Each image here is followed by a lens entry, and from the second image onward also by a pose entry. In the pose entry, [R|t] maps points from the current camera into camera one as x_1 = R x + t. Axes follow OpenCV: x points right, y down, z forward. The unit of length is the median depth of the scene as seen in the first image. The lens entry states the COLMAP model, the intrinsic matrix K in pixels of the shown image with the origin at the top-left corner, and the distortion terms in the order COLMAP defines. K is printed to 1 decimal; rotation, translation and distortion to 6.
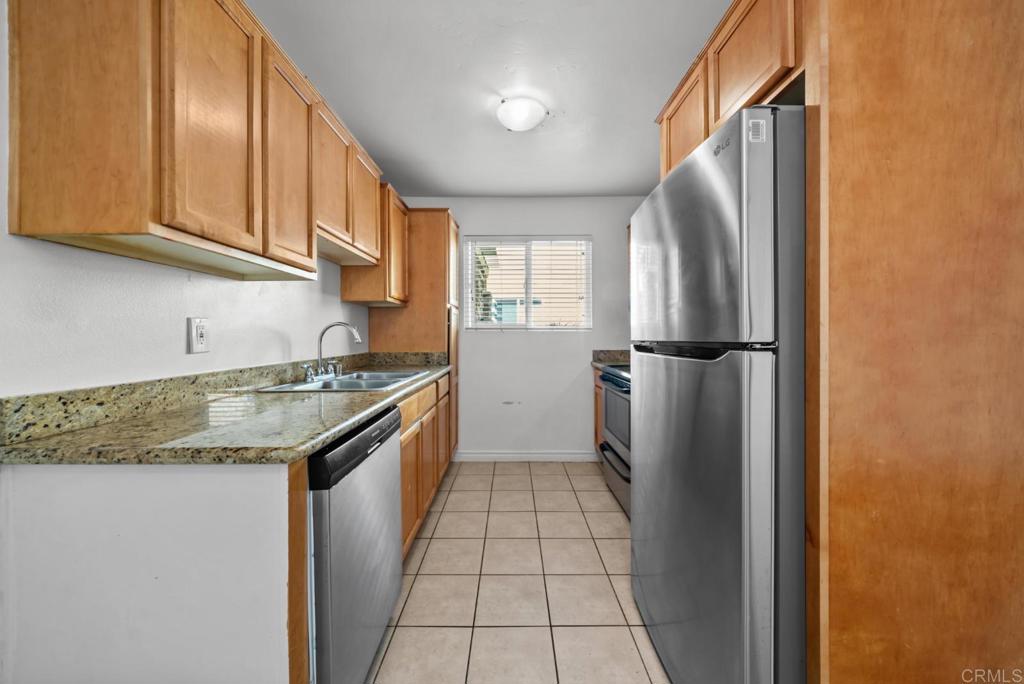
lens RADIAL K [[354.8, 0, 510.7], [0, 354.8, 336.9], [0, 0, 1]] dist [-0.003544, -0.000272]
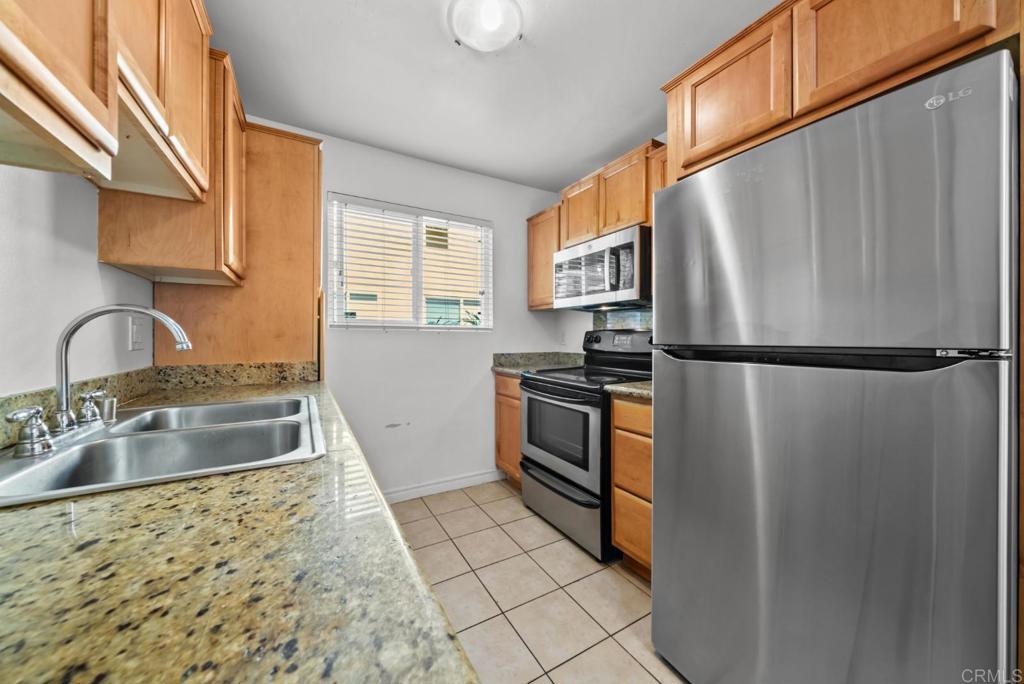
lens RADIAL K [[354.8, 0, 510.2], [0, 354.8, 337.8], [0, 0, 1]] dist [-0.003544, -0.000272]
pose [[0.863648, 0.002117, 0.504092, -0.242221], [-0.001784, 0.999998, -0.001144, 0.000011], [-0.504093, 0.000088, 0.863649, 0.314387]]
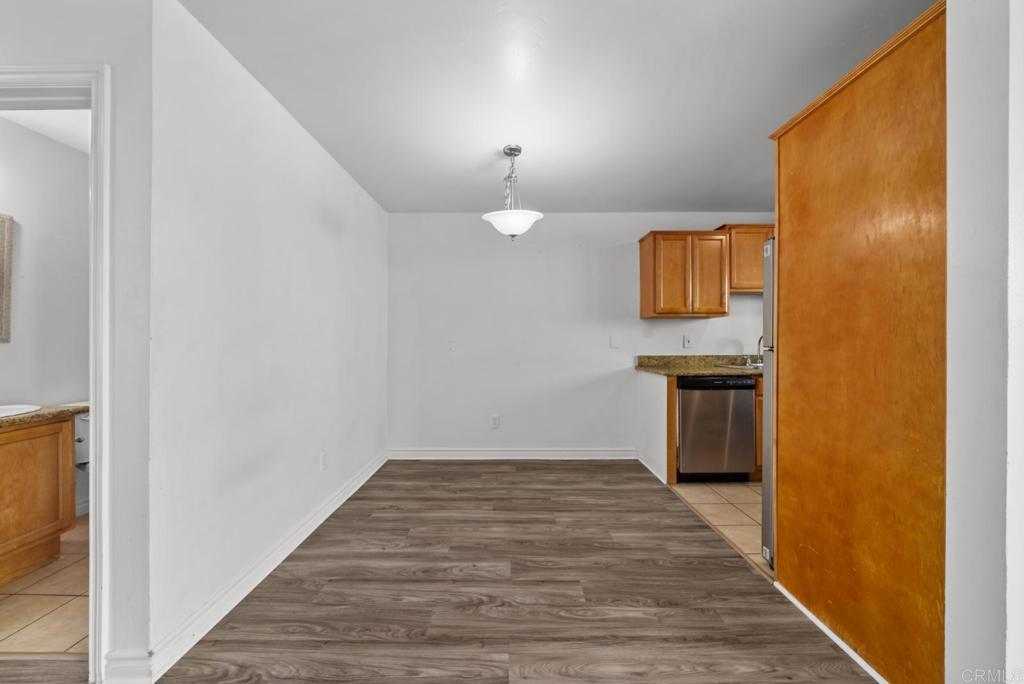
lens RADIAL K [[354.8, 0, 507.8], [0, 354.8, 339.8], [0, 0, 1]] dist [-0.003544, -0.000272]
pose [[-0.007343, 0.001635, -0.999972, 1.005214], [-0.002881, 0.999994, 0.001656, -0.009232], [0.999969, 0.002893, -0.007339, -0.205994]]
